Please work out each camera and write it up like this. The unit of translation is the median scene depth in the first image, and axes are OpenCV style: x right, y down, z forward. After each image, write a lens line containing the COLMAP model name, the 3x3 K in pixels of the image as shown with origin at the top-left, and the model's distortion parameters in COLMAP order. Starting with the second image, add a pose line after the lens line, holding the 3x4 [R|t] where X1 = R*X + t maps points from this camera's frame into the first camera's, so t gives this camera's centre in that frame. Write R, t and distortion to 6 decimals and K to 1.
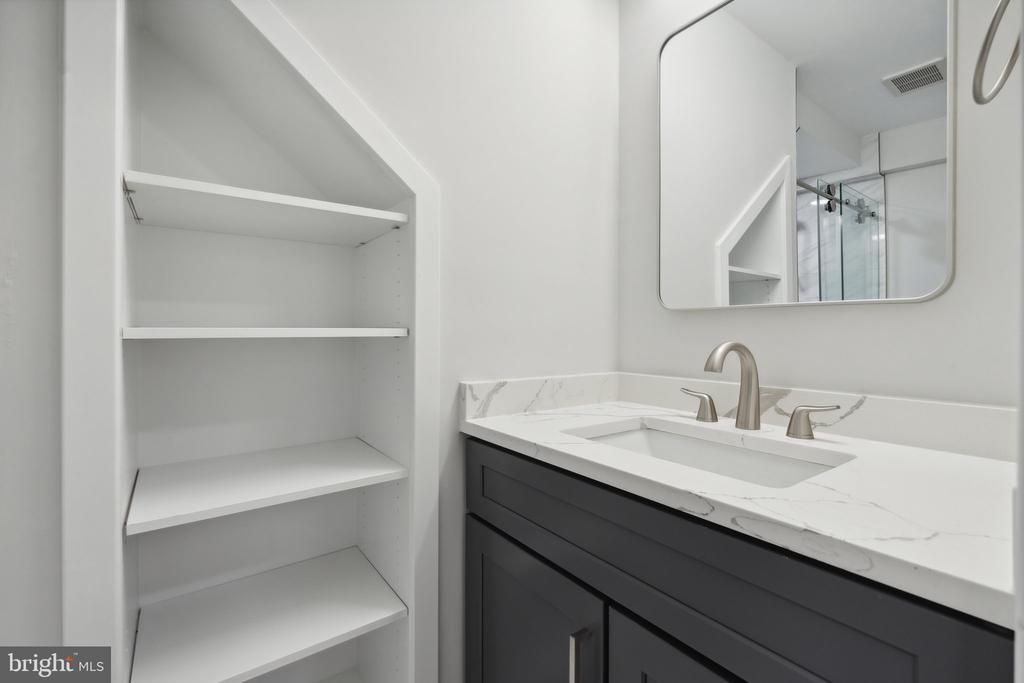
lens RADIAL K [[453.6, 0, 506.5], [0, 453.6, 337.6], [0, 0, 1]] dist [-0.003649, 0.000213]
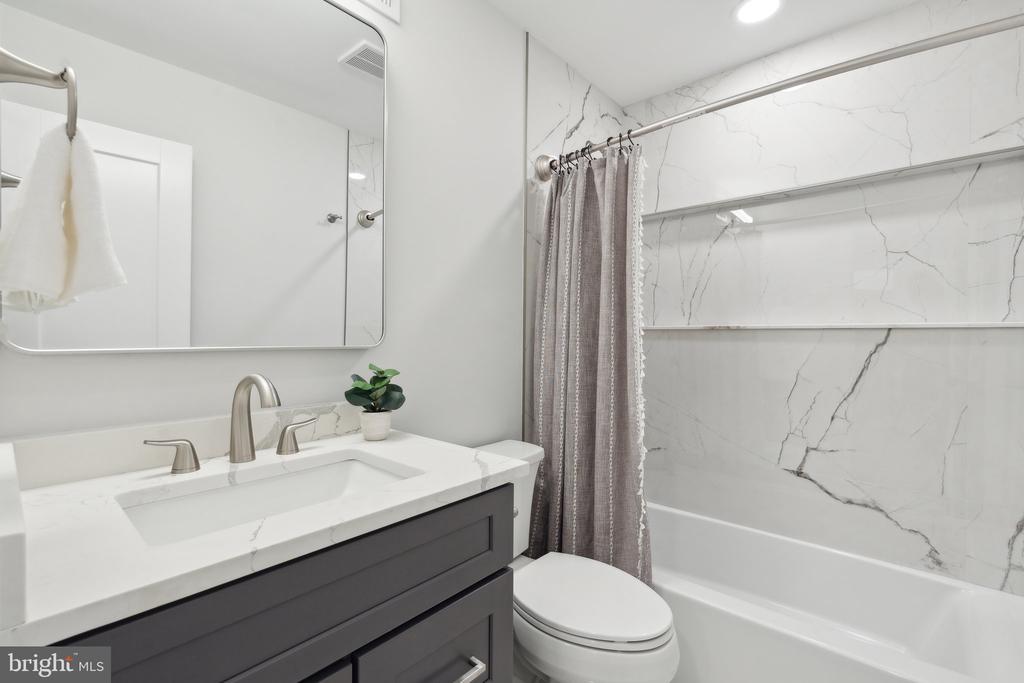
lens RADIAL K [[453.6, 0, 511.3], [0, 453.6, 342.4], [0, 0, 1]] dist [-0.003649, 0.000213]
pose [[-0.251194, -0.003948, 0.967929, -1.001107], [0.005455, 0.999970, 0.005495, -0.108973], [-0.967921, 0.006660, -0.251165, 1.182876]]
